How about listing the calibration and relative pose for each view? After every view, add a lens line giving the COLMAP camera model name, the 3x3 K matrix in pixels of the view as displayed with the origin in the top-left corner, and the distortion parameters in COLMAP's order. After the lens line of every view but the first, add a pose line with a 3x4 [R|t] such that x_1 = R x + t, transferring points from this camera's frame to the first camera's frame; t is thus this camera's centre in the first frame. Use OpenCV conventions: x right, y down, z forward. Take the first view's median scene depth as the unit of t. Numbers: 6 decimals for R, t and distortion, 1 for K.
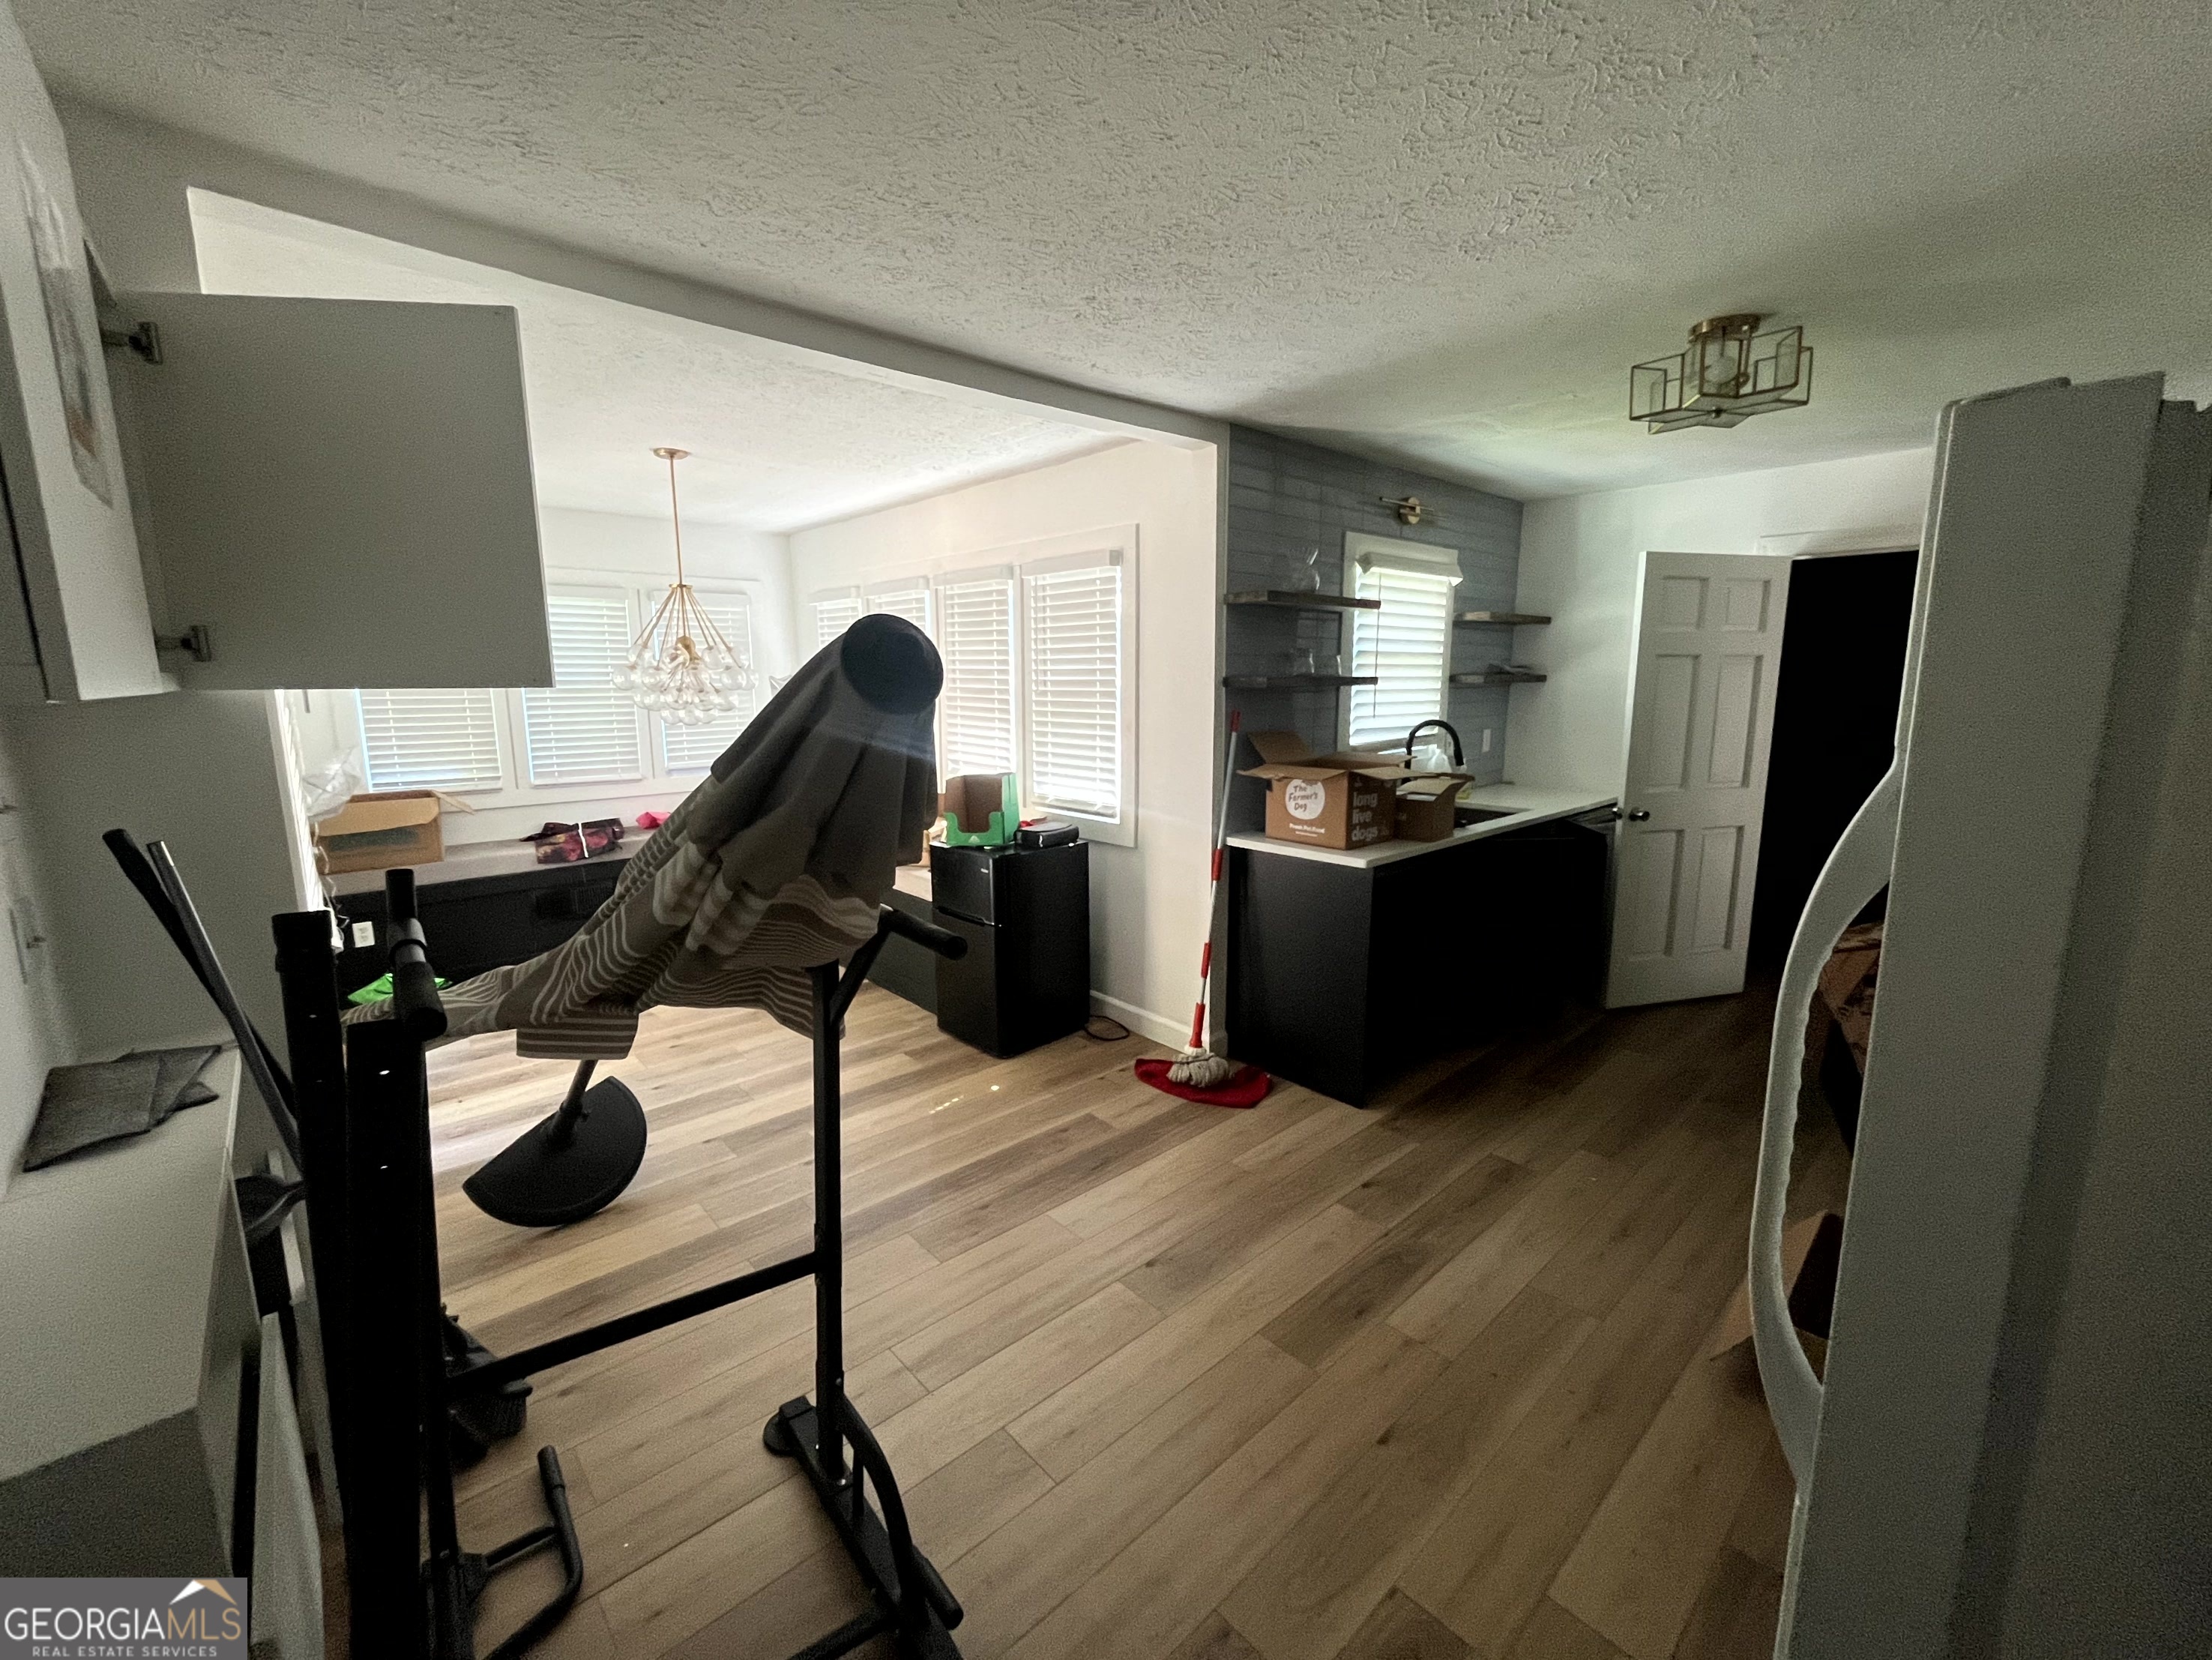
lens RADIAL K [[903.2, 0, 1118.7], [0, 903.2, 823.3], [0, 0, 1]] dist [0.002642, 0.000276]
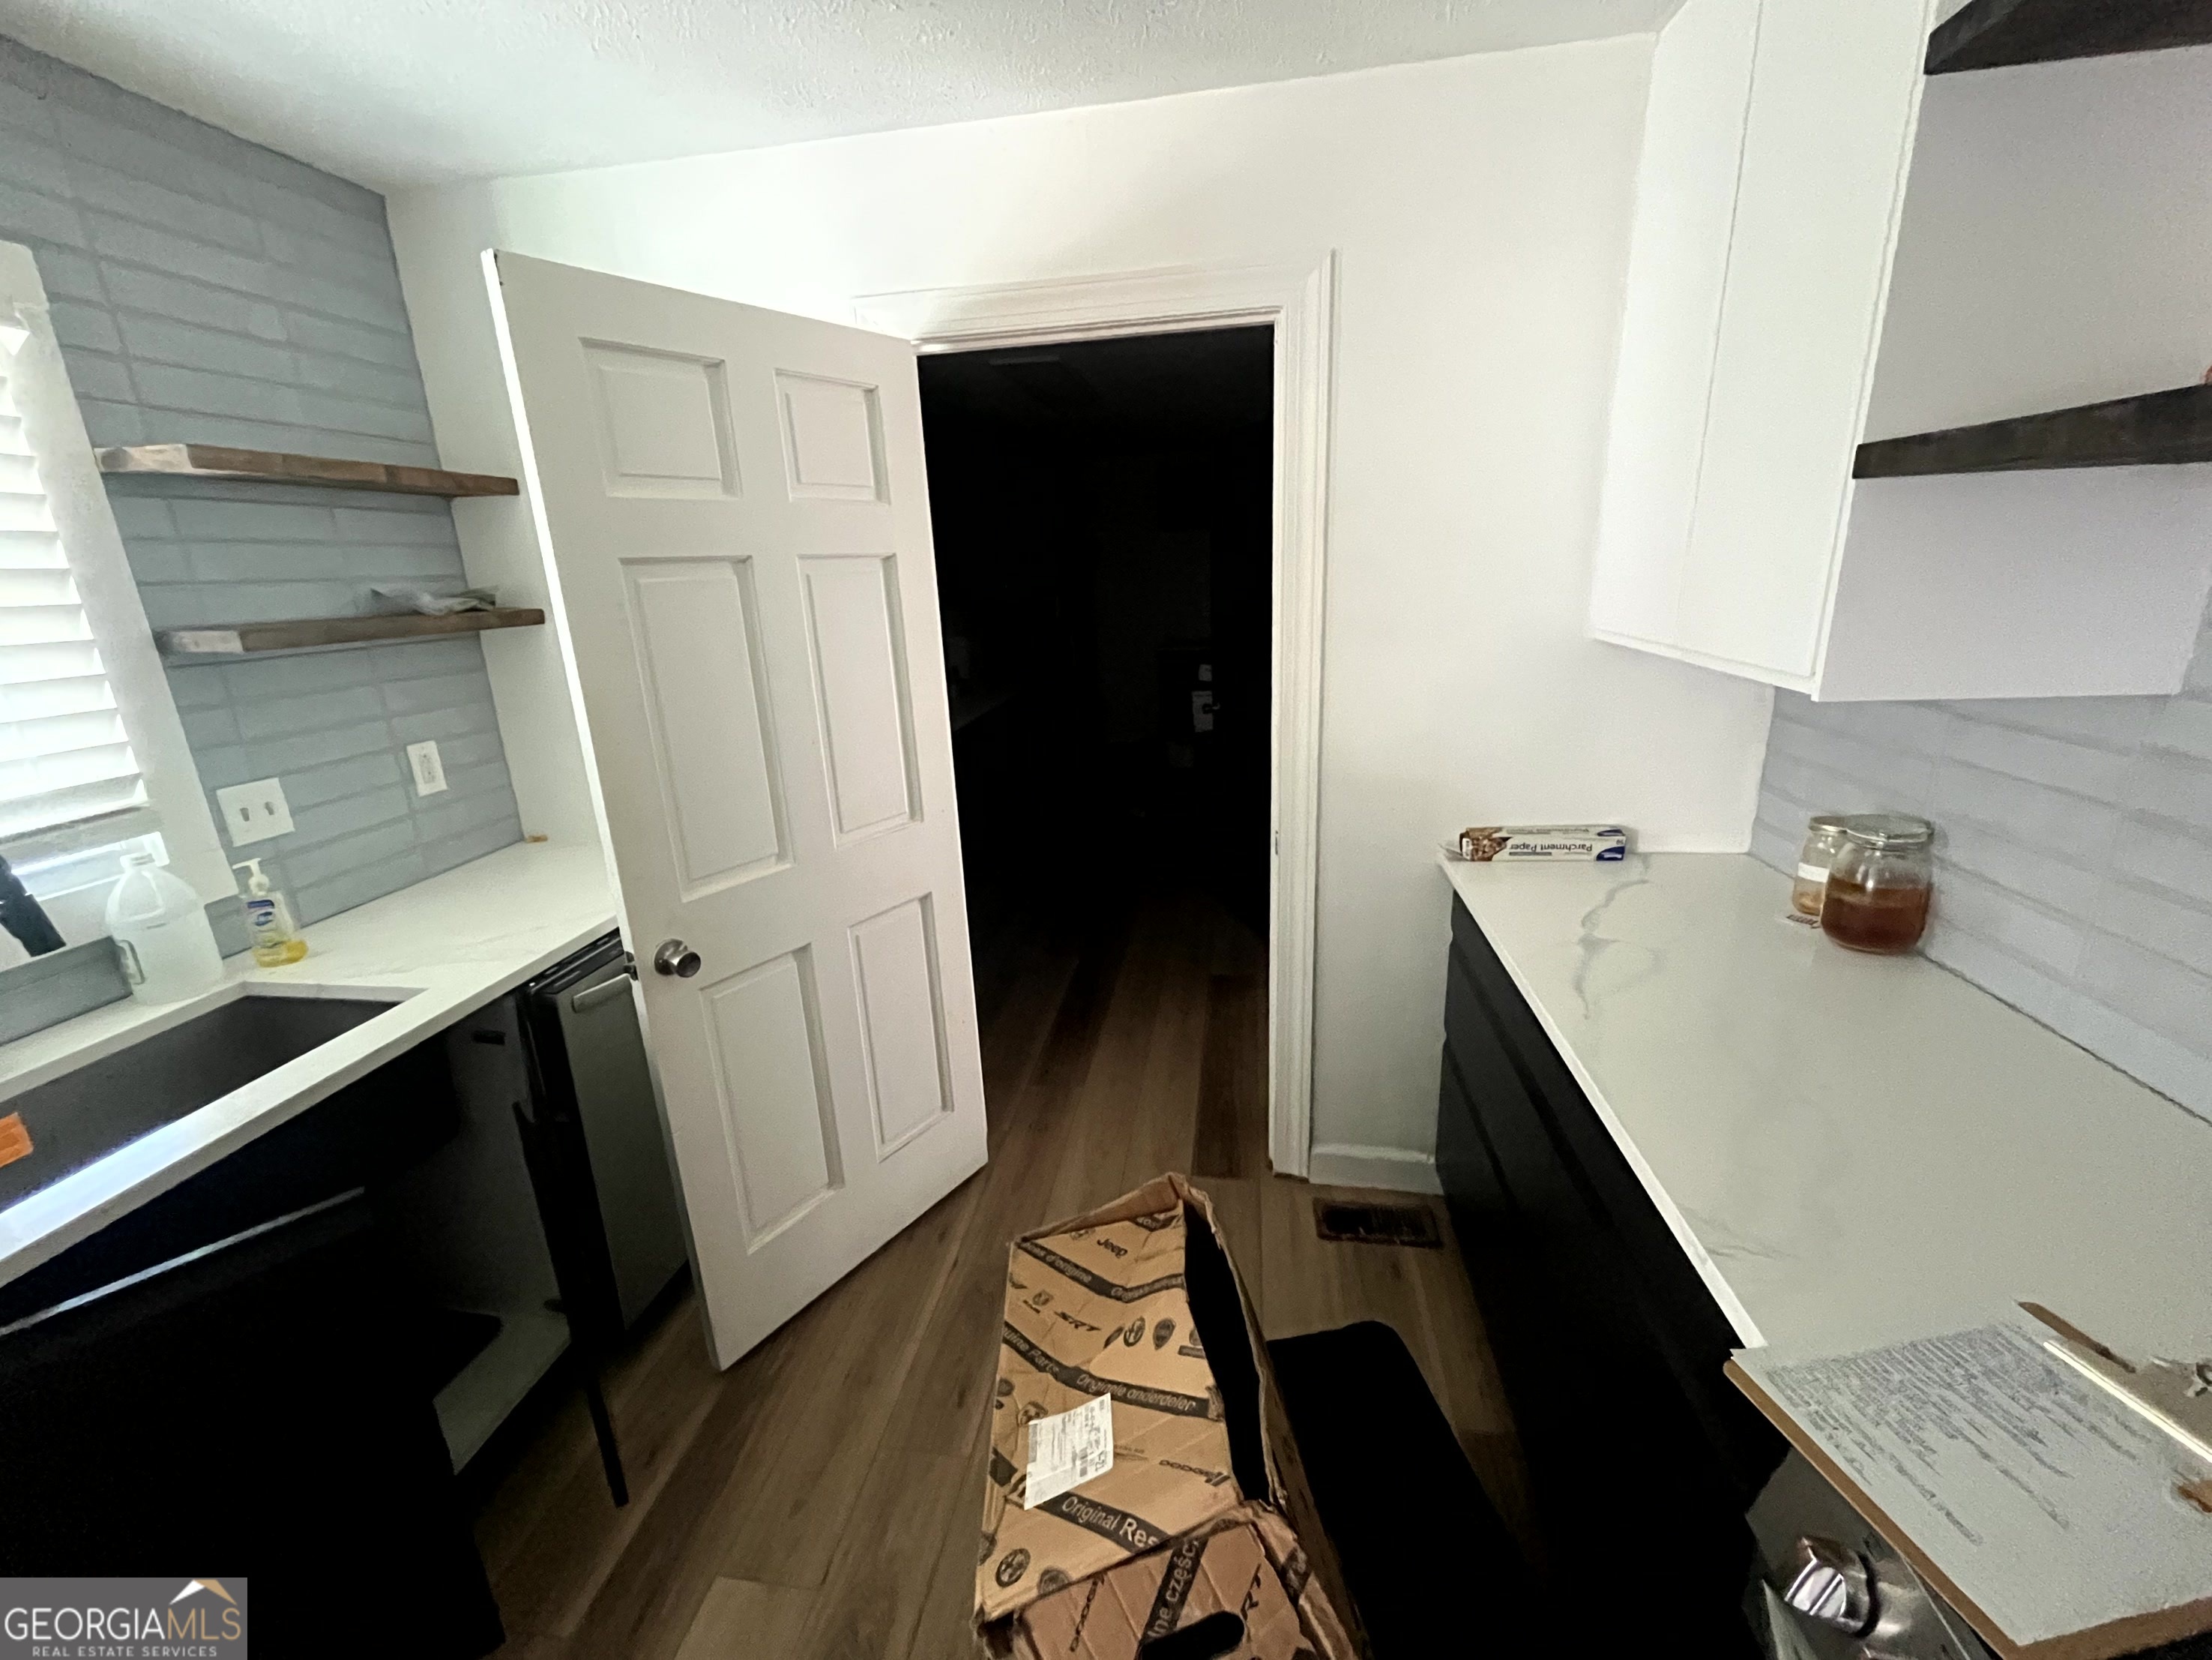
lens RADIAL K [[905.9, 0, 1096.8], [0, 905.9, 828.5], [0, 0, 1]] dist [-0.002079, 0.000273]
pose [[0.783922, -0.200987, 0.587426, 0.990045], [0.144003, 0.979210, 0.142863, -0.196154], [-0.603928, -0.027403, 0.796568, 1.120202]]
